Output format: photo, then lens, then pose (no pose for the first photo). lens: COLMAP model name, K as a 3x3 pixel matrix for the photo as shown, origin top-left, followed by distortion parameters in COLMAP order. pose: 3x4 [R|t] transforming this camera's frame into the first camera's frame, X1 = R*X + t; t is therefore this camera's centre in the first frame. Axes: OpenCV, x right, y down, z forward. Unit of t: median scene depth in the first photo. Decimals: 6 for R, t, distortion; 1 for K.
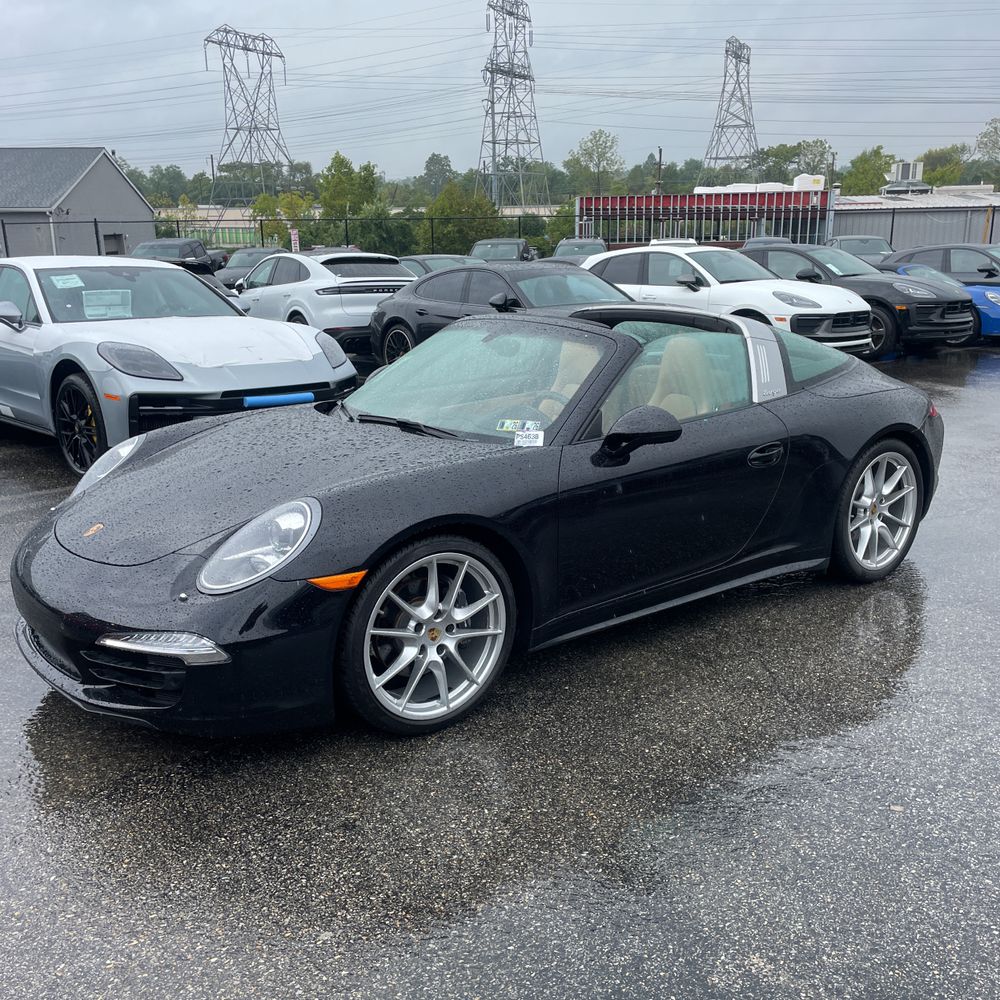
lens RADIAL K [[1001.3, 0, 498.2], [0, 1001.3, 517.6], [0, 0, 1]] dist [0.099003, -0.136069]
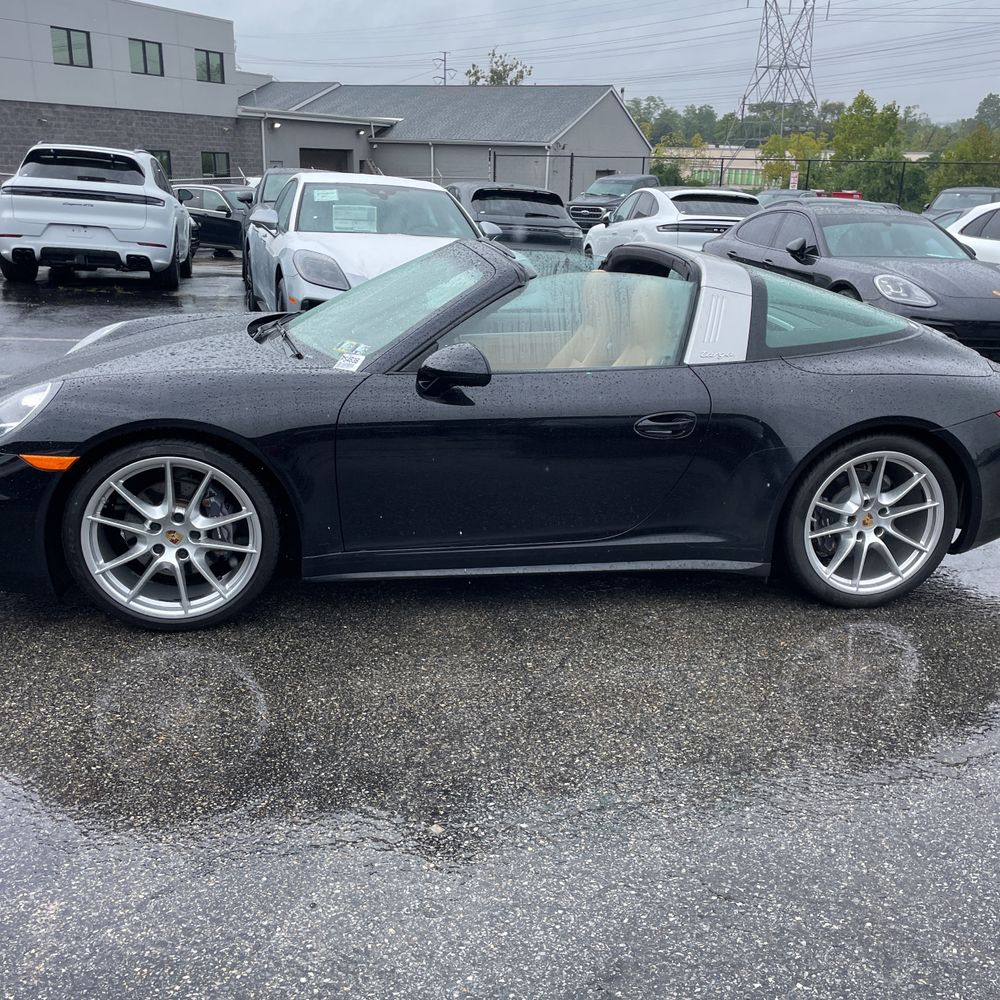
lens RADIAL K [[1004.6, 0, 512.9], [0, 1004.6, 505.4], [0, 0, 1]] dist [0.086142, -0.111051]
pose [[0.890149, 0.183644, -0.417025, 0.170275], [-0.166831, 0.982992, 0.076773, -0.012827], [0.424031, 0.001233, 0.905647, 0.058096]]
